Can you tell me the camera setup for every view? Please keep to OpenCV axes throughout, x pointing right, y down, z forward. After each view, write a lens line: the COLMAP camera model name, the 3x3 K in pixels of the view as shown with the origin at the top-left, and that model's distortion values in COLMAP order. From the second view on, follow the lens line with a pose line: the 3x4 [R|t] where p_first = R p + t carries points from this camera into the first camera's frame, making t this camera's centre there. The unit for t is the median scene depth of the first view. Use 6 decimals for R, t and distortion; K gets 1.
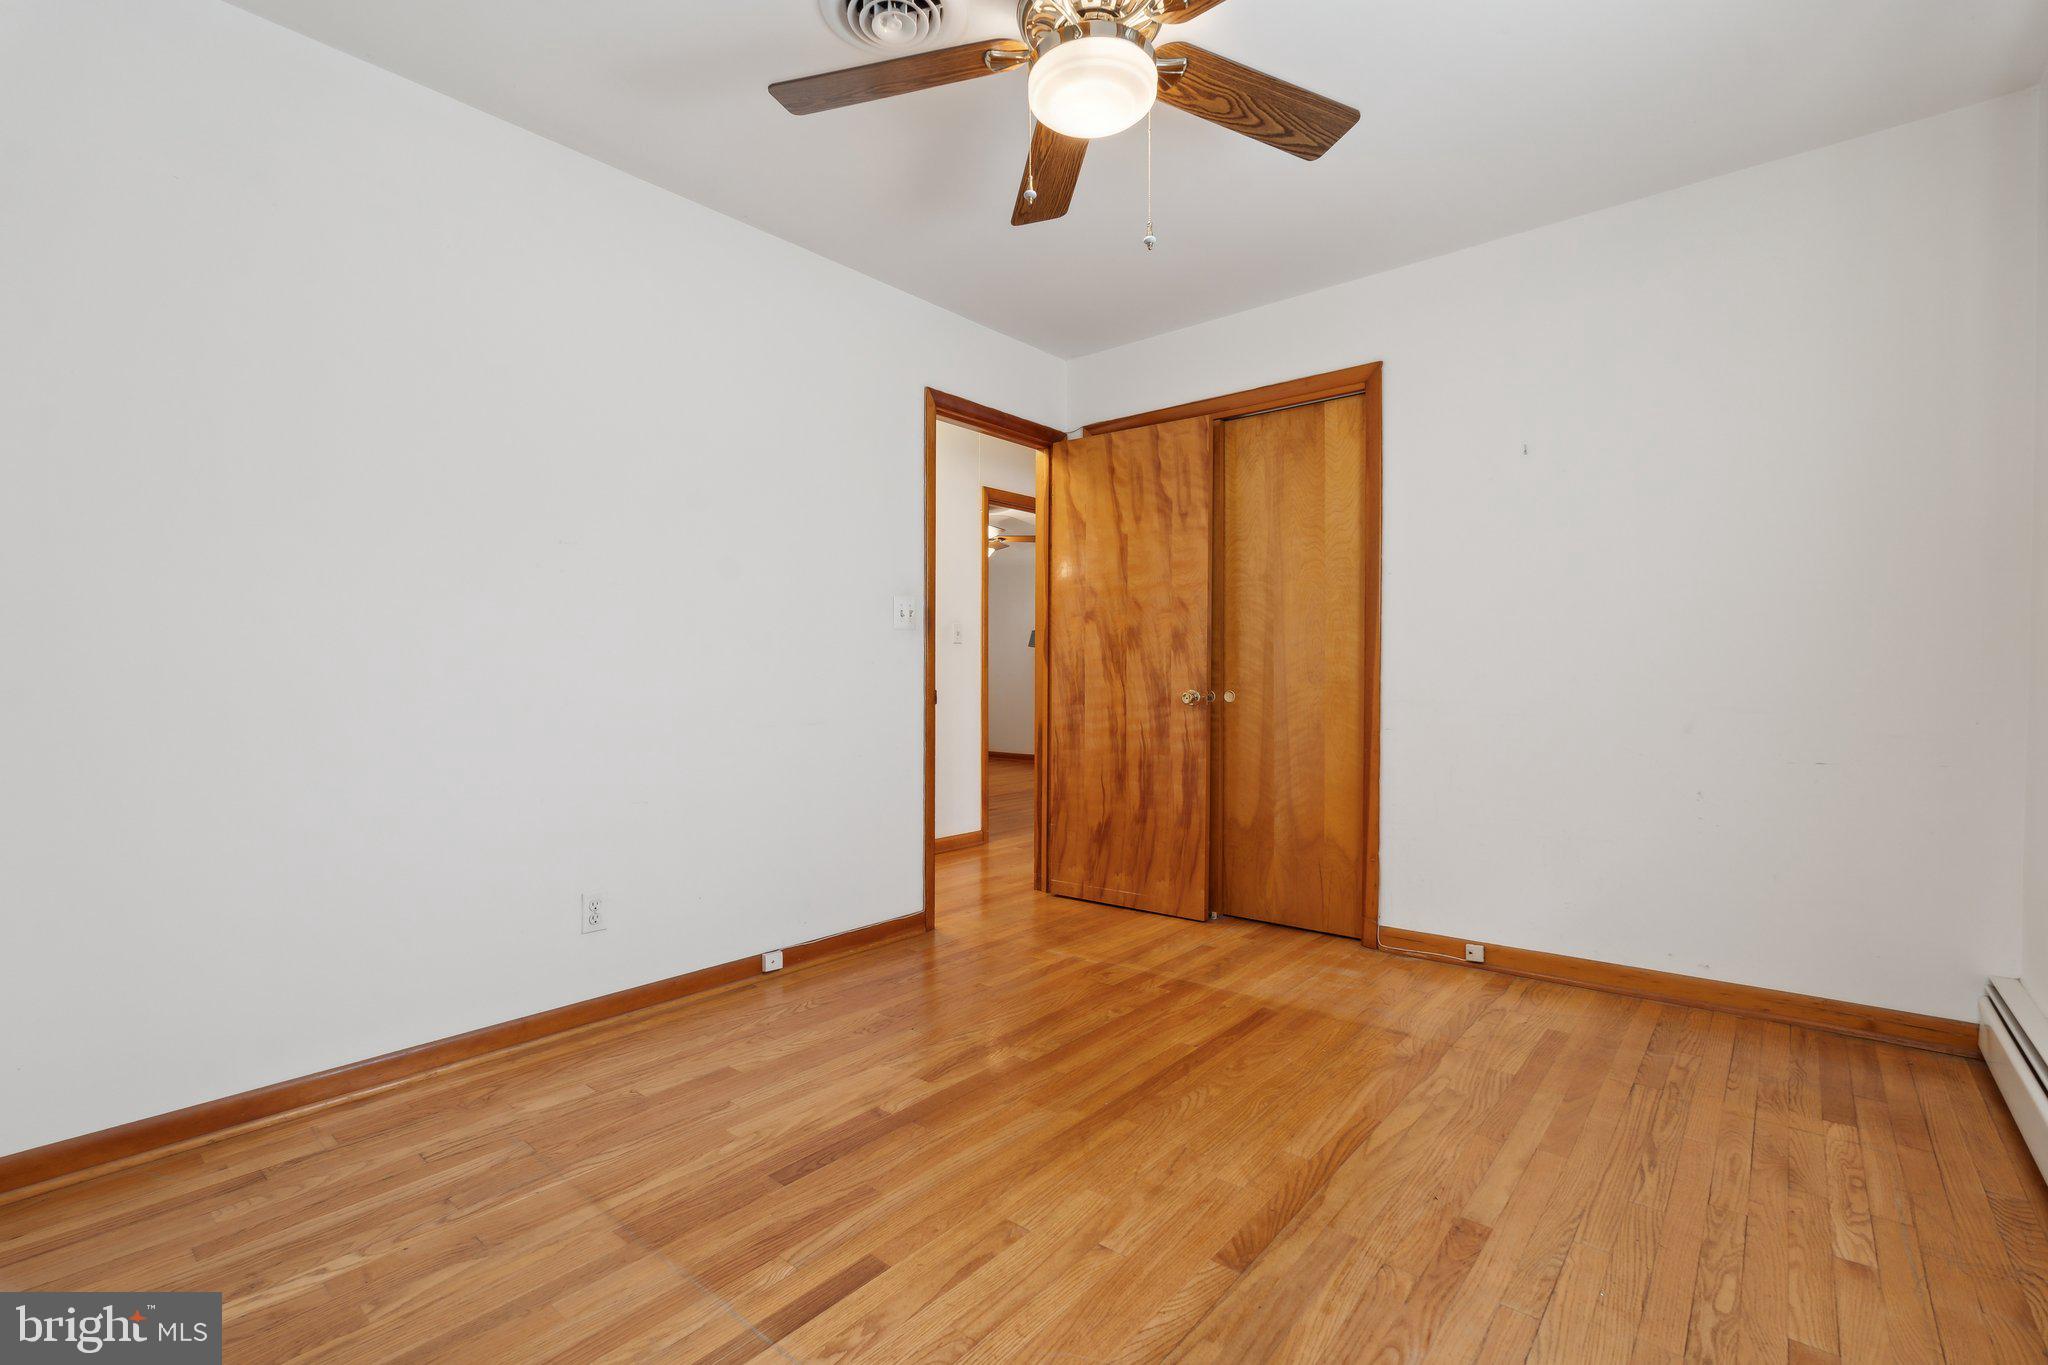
lens RADIAL K [[919.5, 0, 1025.4], [0, 919.5, 680.0], [0, 0, 1]] dist [-0.003465, -0.000699]
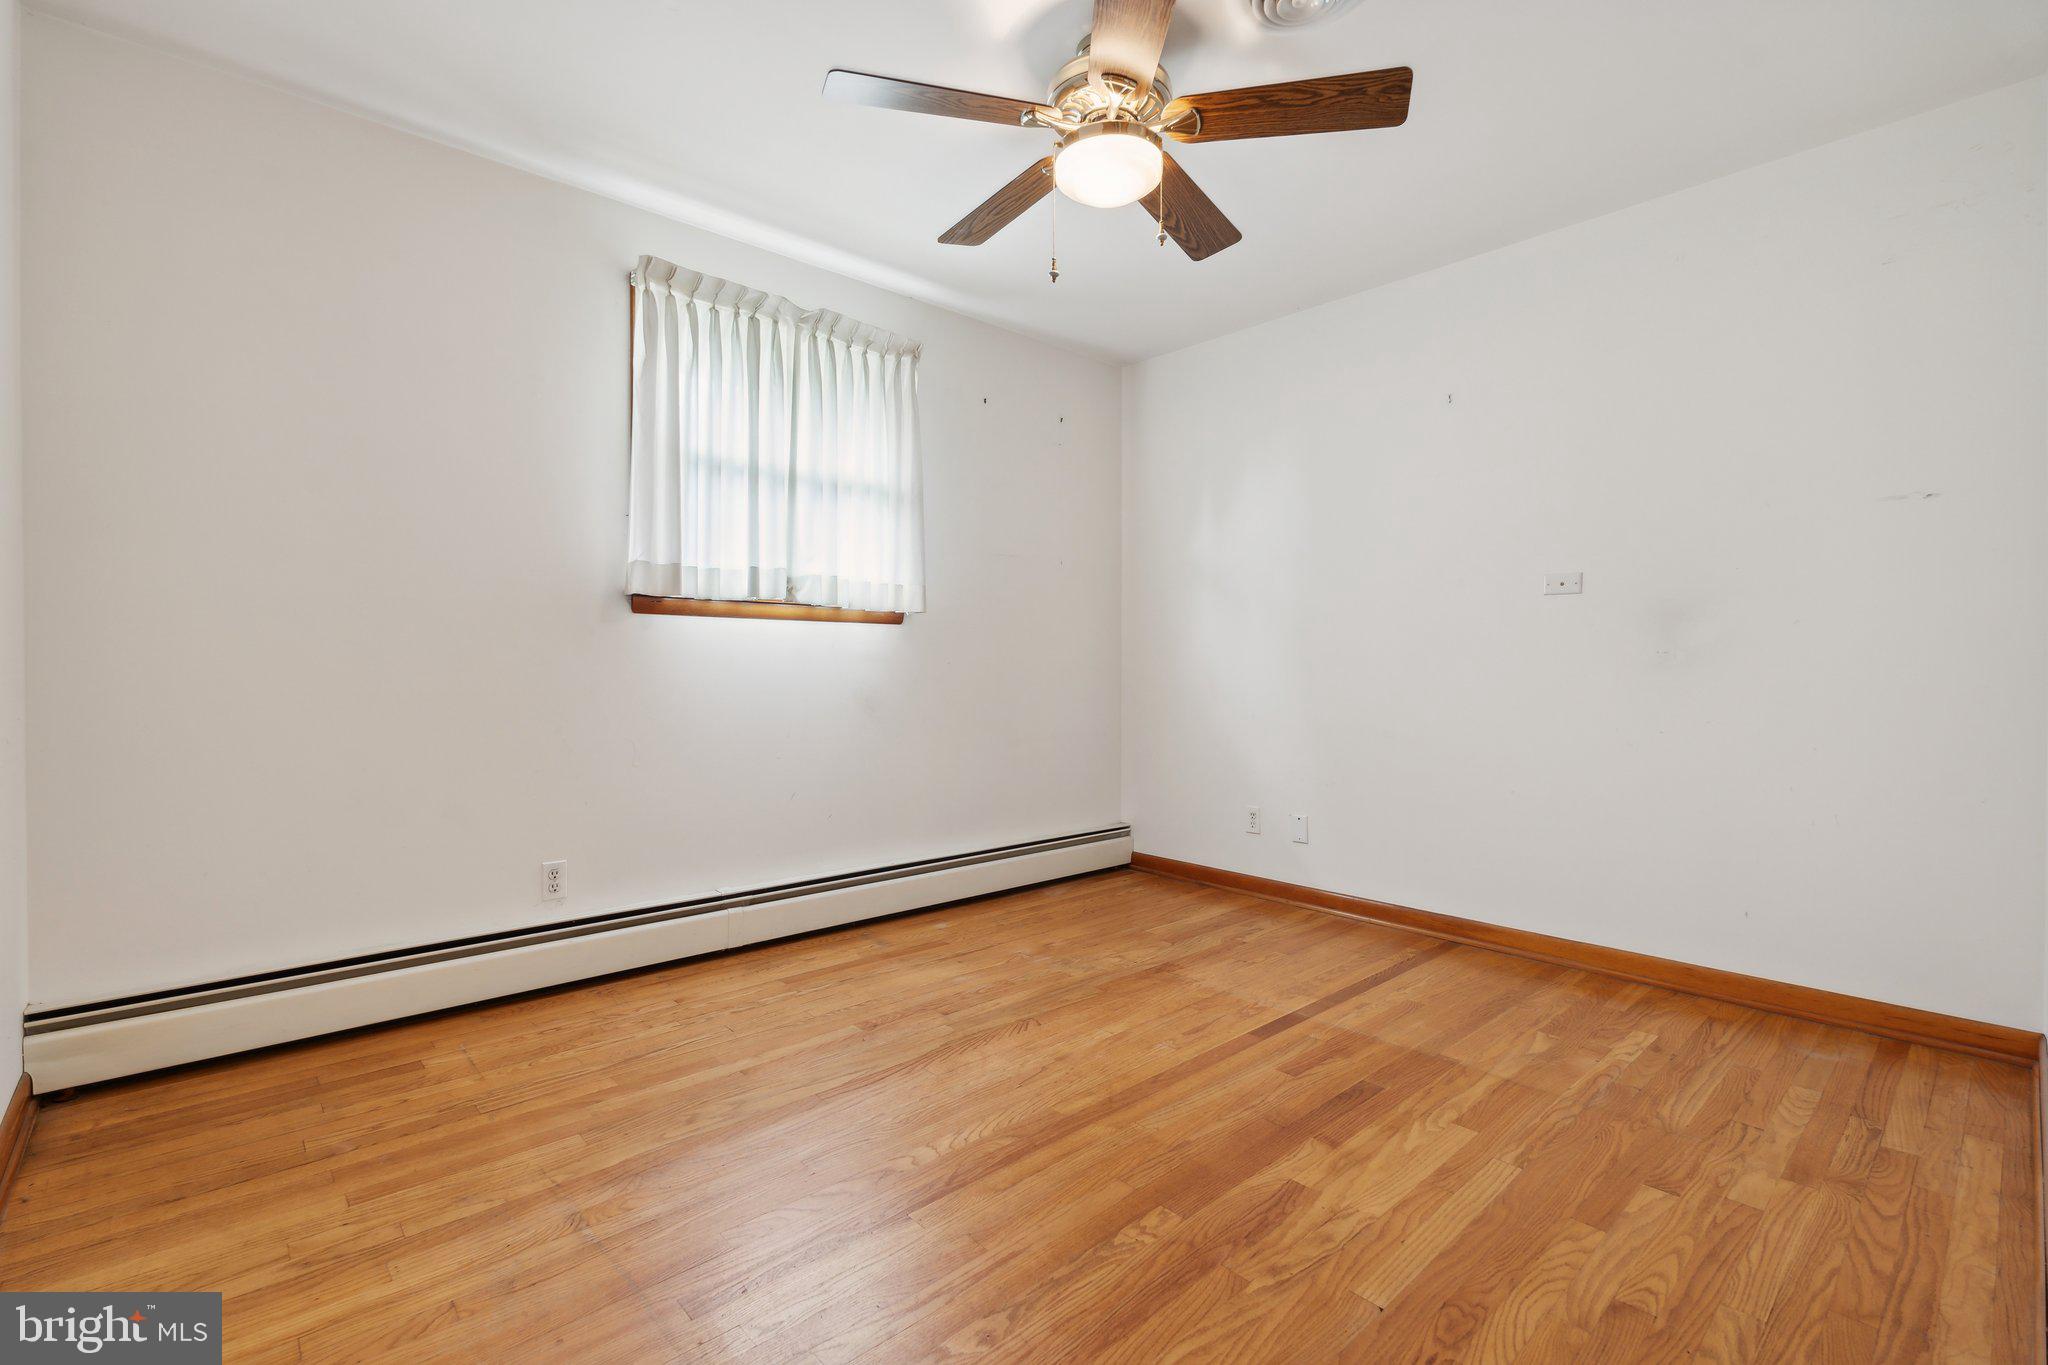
lens RADIAL K [[919.5, 0, 1022.3], [0, 919.5, 673.1], [0, 0, 1]] dist [-0.003465, -0.000699]
pose [[-0.990473, -0.003237, 0.137673, 0.018118], [-0.001452, 0.999914, 0.013063, -0.005258], [-0.137703, 0.012738, -0.990392, 2.009754]]
